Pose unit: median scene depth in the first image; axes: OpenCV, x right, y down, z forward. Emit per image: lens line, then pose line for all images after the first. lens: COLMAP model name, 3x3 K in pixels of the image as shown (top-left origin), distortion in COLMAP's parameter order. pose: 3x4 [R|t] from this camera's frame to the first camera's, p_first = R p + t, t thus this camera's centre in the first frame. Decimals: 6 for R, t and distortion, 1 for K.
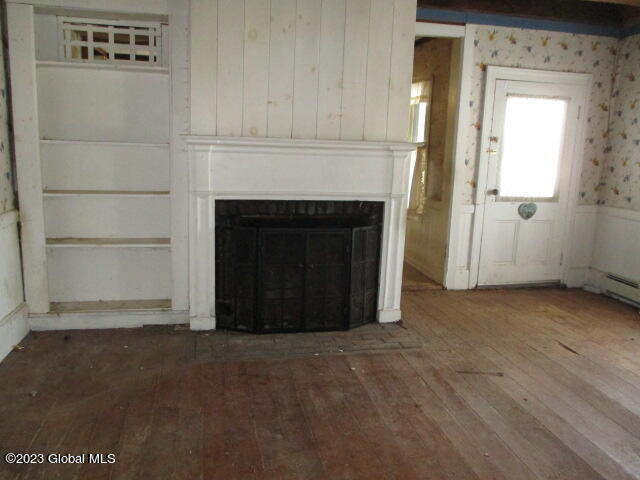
lens RADIAL K [[533.4, 0, 320.8], [0, 533.4, 239.6], [0, 0, 1]] dist [-0.031257, 0.012173]
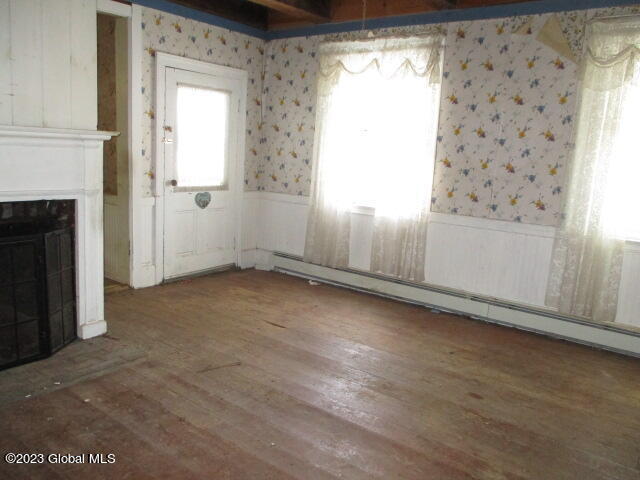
lens RADIAL K [[533.4, 0, 319.8], [0, 533.4, 240.2], [0, 0, 1]] dist [-0.031257, 0.012173]
pose [[0.755190, -0.103386, 0.647301, -0.120171], [0.087987, 0.994535, 0.056193, -0.016073], [-0.649573, 0.014517, 0.760160, 0.083524]]
